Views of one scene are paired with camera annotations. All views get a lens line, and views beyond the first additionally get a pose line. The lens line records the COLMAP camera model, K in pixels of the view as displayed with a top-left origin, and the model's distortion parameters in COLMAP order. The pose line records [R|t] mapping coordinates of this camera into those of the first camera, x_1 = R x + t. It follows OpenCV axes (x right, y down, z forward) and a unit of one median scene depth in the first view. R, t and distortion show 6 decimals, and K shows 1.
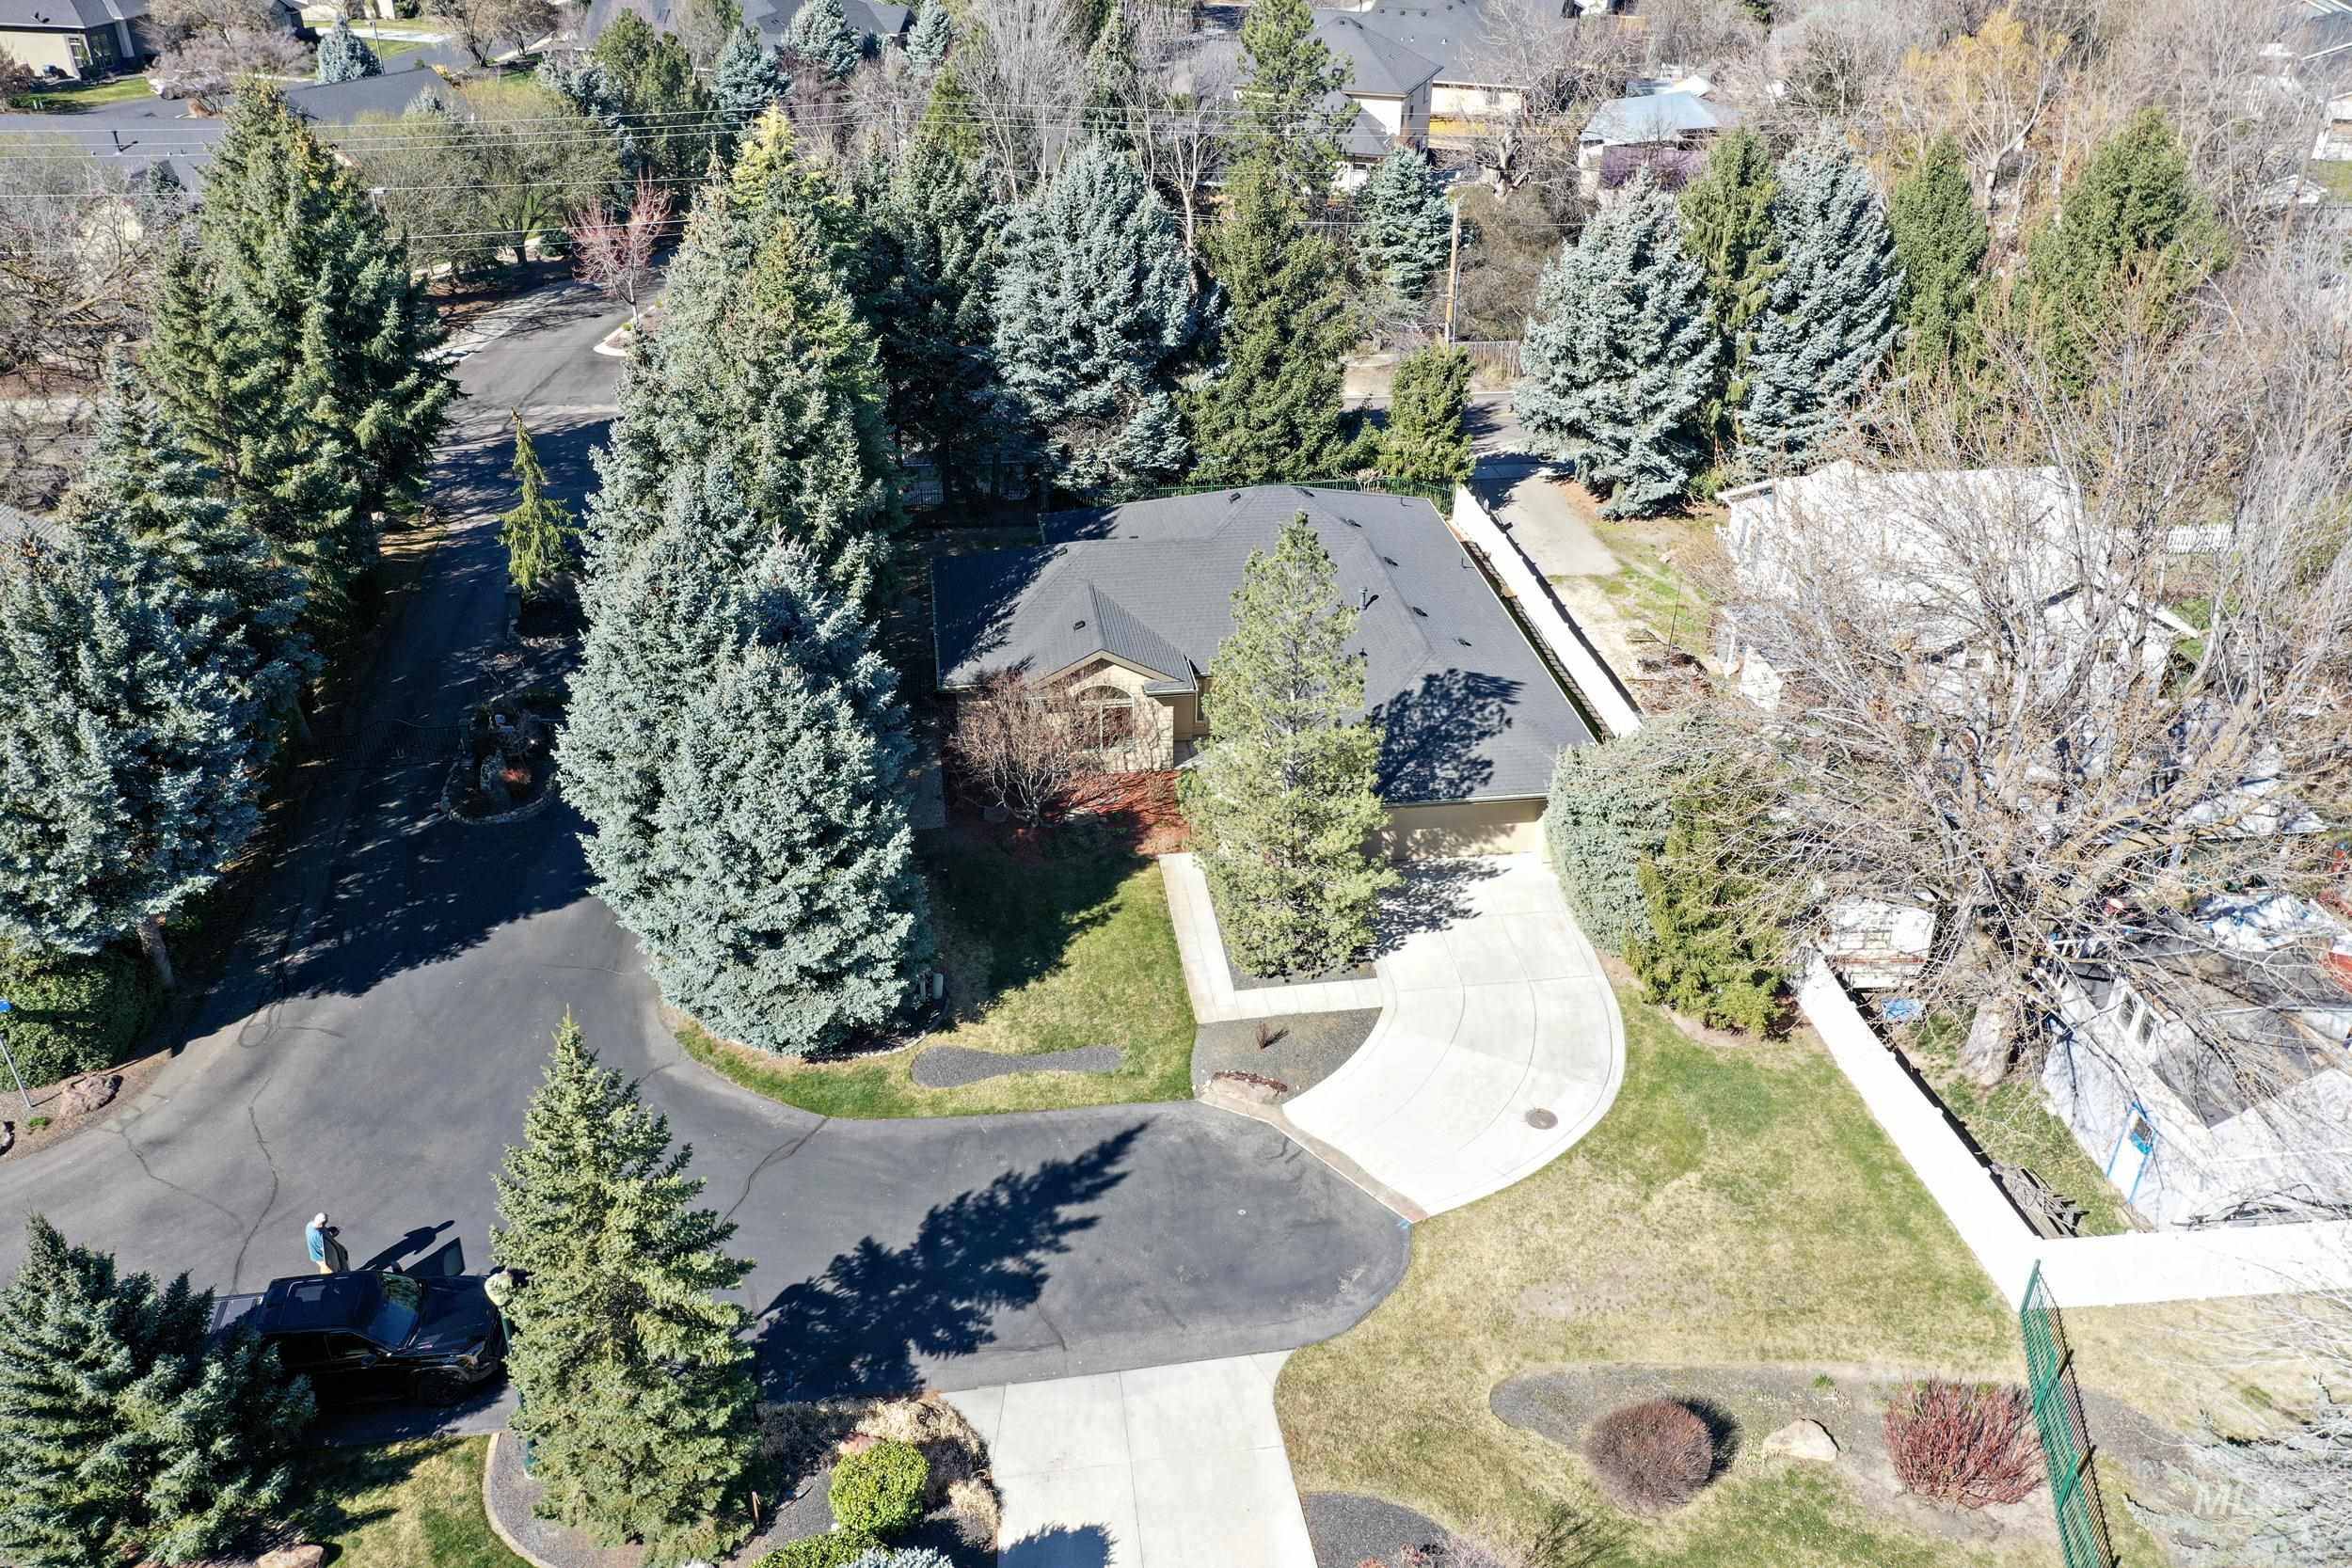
lens RADIAL K [[1866.7, 0, 1170.2], [0, 1866.7, 794.0], [0, 0, 1]] dist [0.021012, 0.008000]
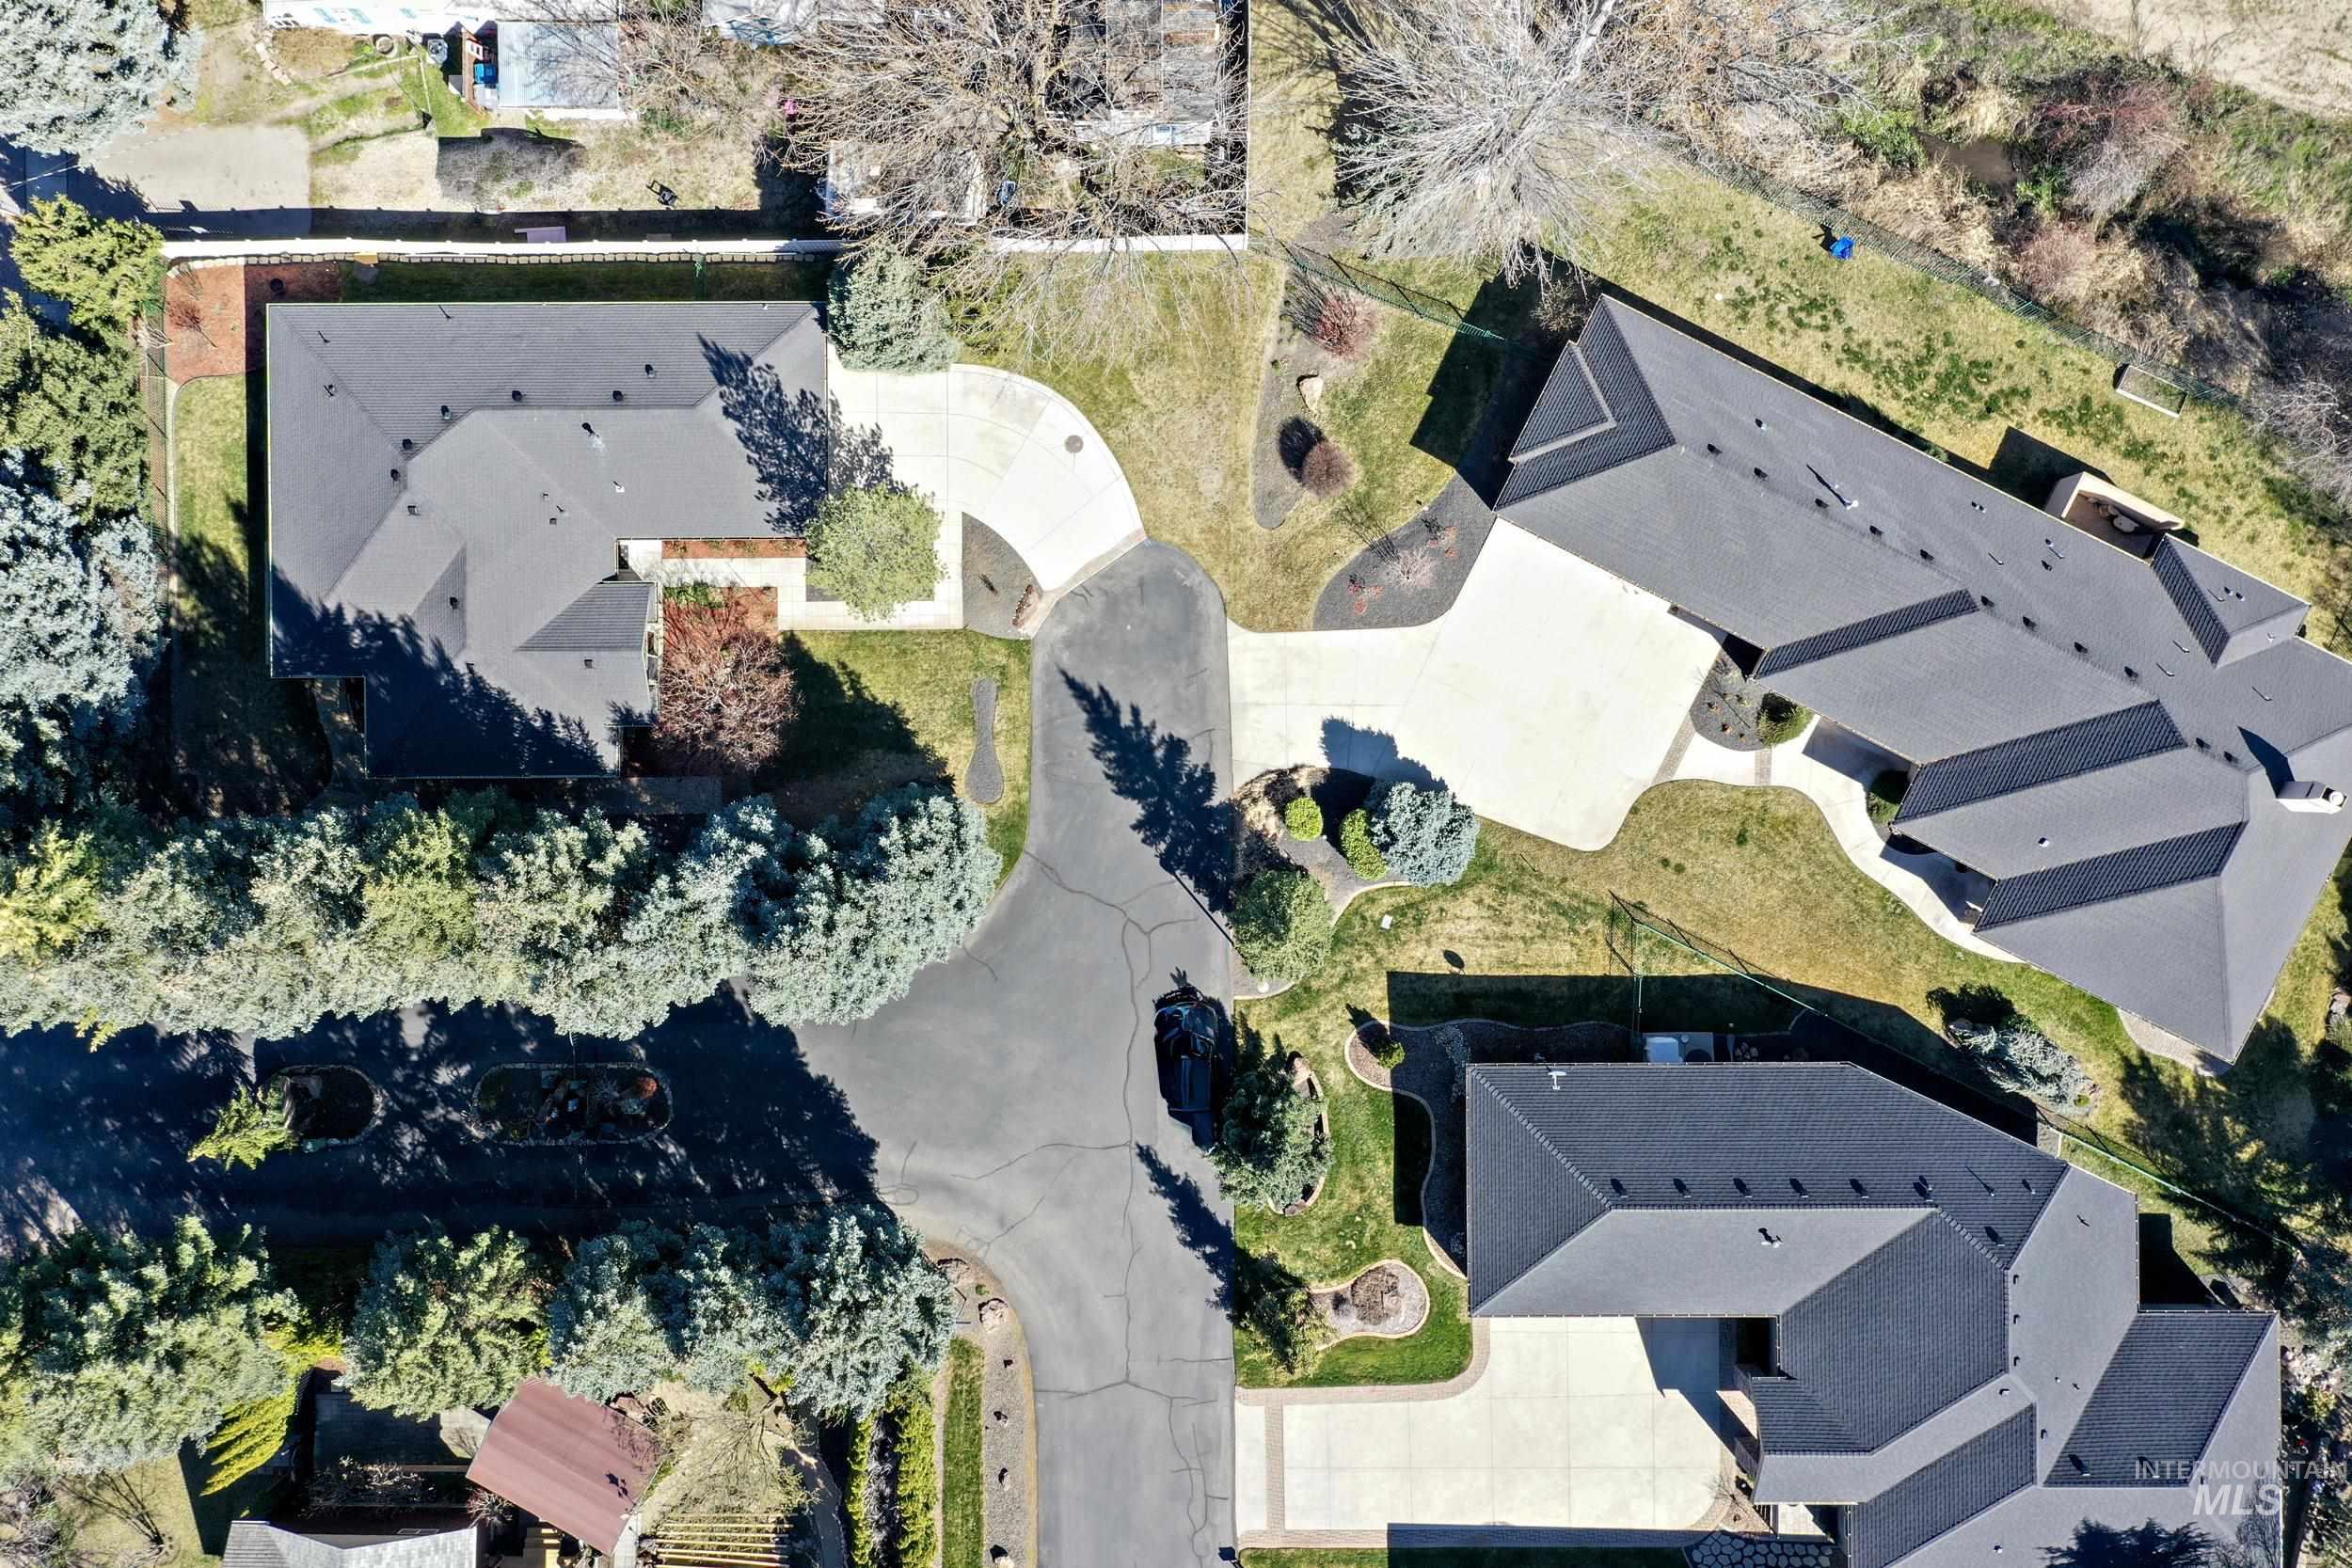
lens RADIAL K [[1866.7, 0, 1161.9], [0, 1866.7, 789.5], [0, 0, 1]] dist [0.021012, 0.008000]
pose [[0.126161, -0.992005, 0.002926, -0.097933], [0.507817, 0.067117, 0.858846, -1.069327], [-0.852177, -0.106867, 0.512225, 0.005903]]
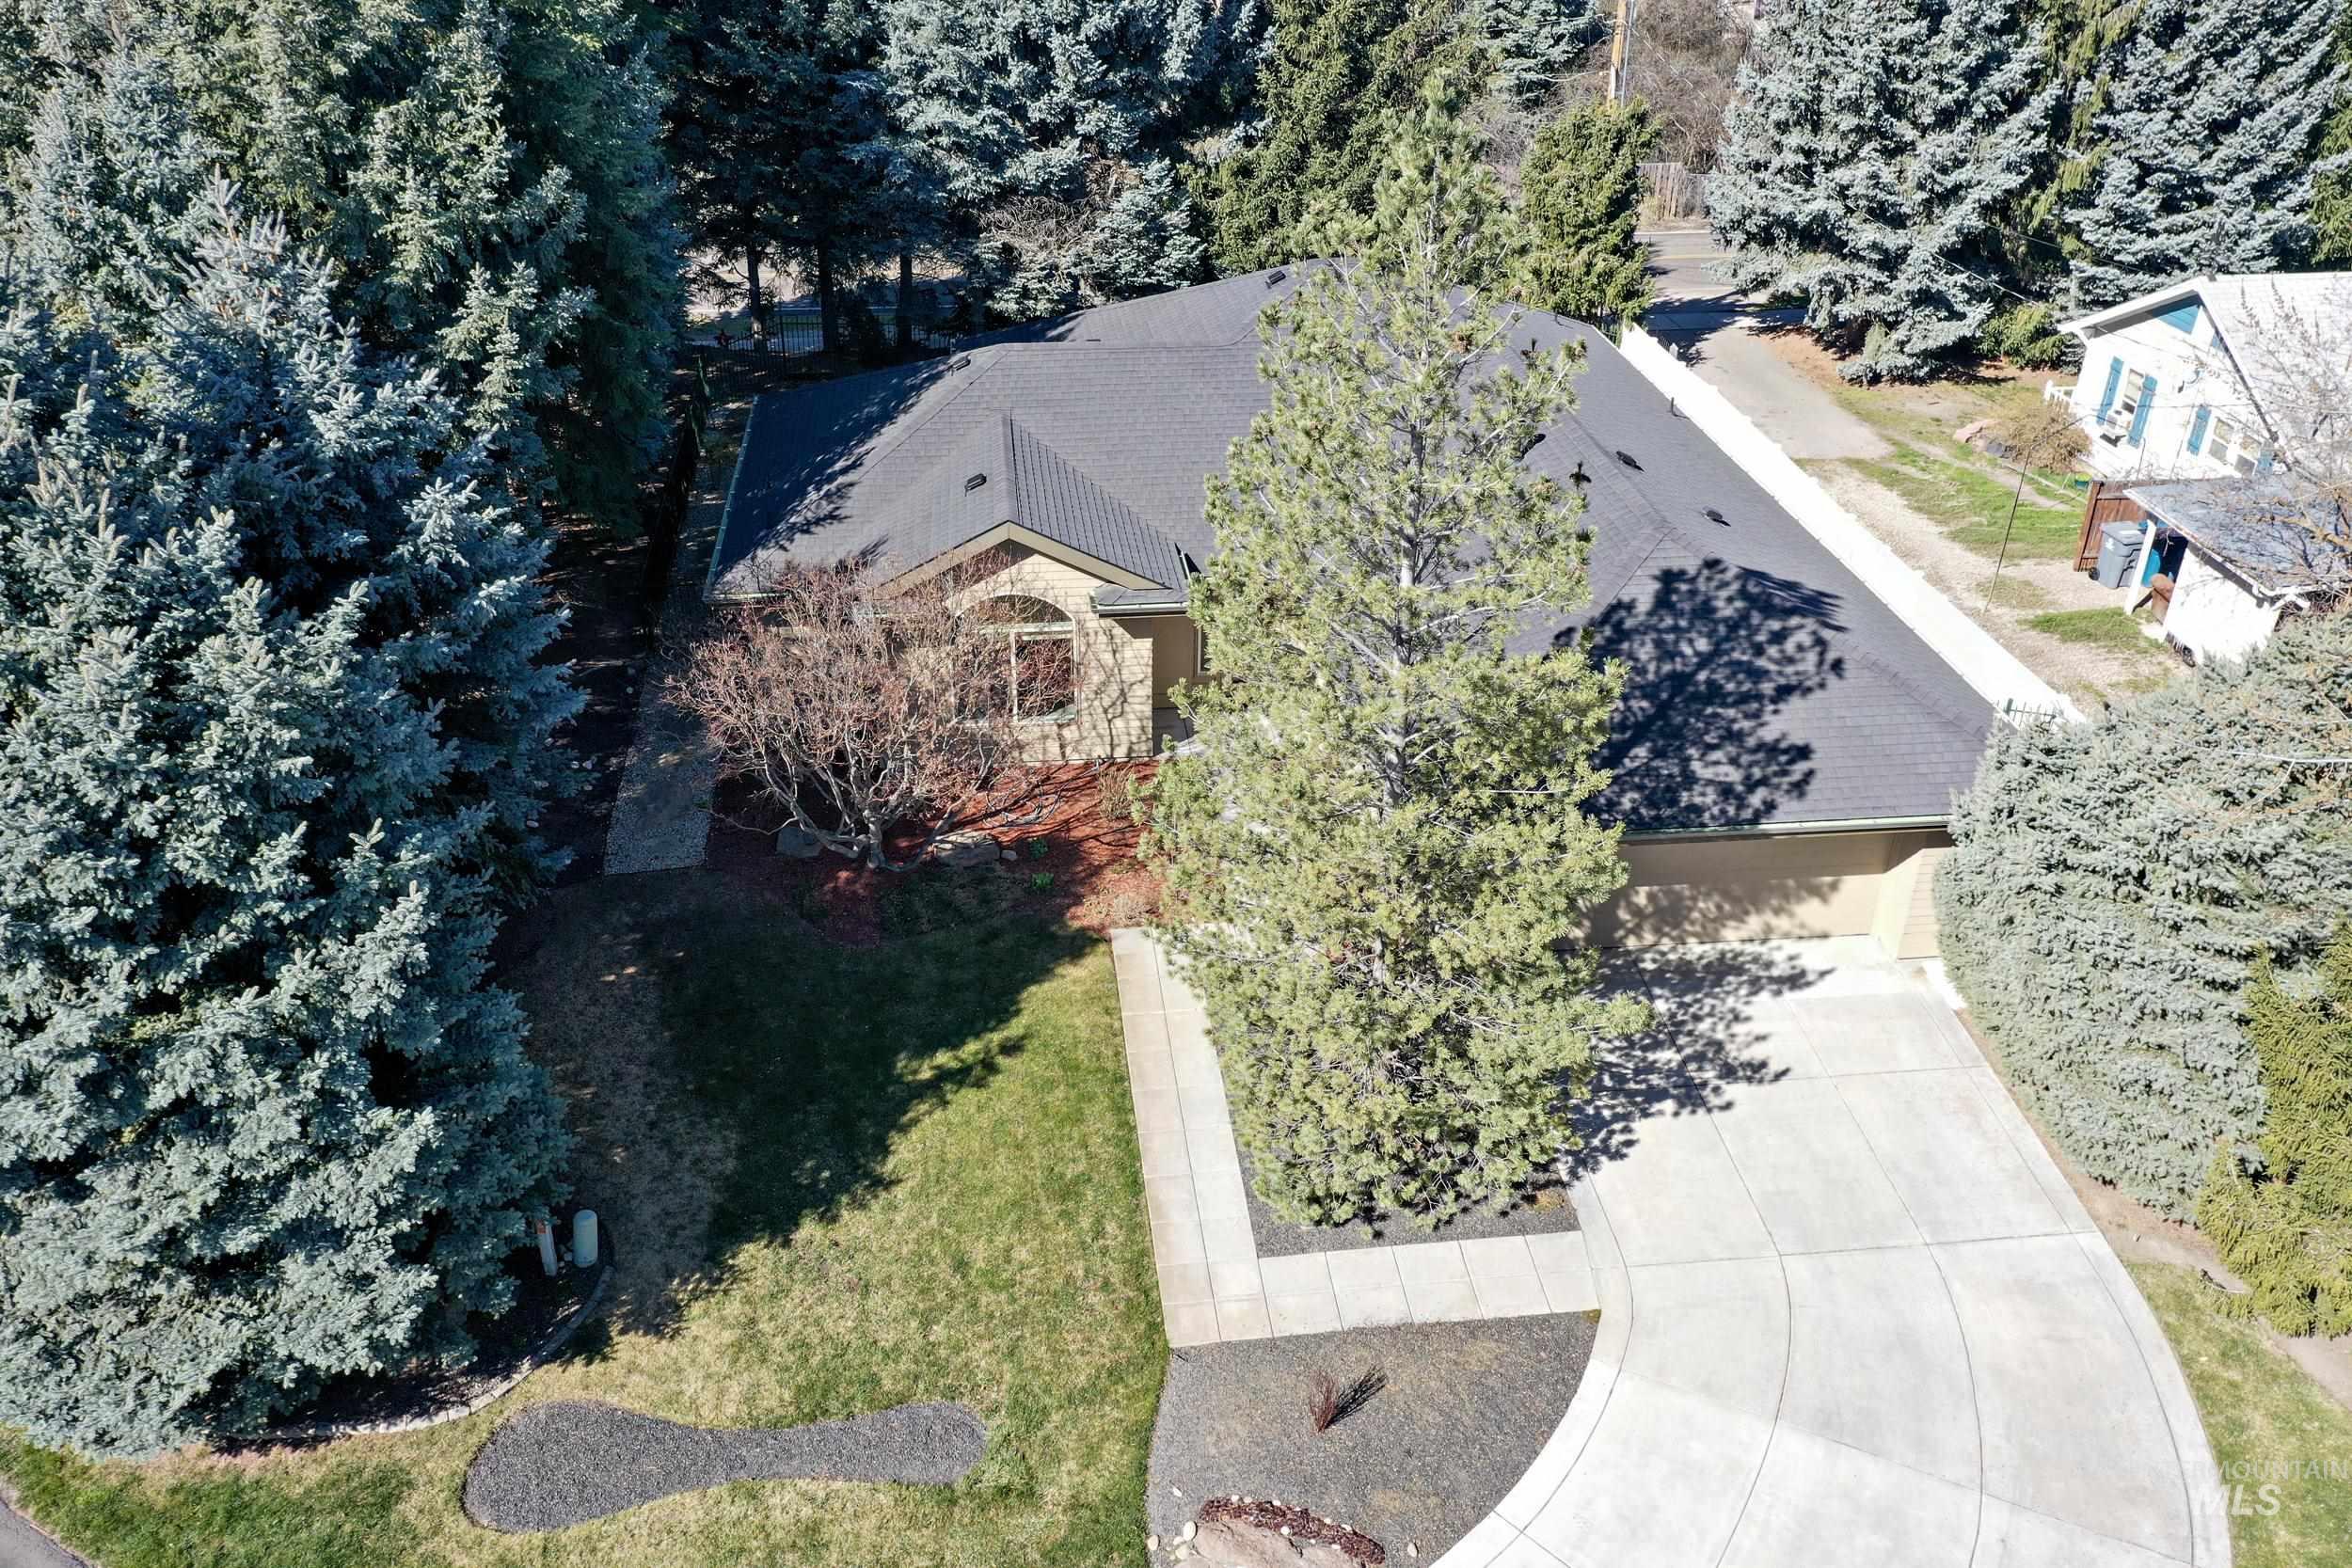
lens RADIAL K [[1866.7, 0, 1169.3], [0, 1866.7, 784.9], [0, 0, 1]] dist [0.021012, 0.008000]
pose [[0.999683, 0.012776, -0.021677, 0.019943], [-0.012886, 0.999905, -0.004941, -0.003557], [0.021612, 0.005219, 0.999753, 0.517128]]
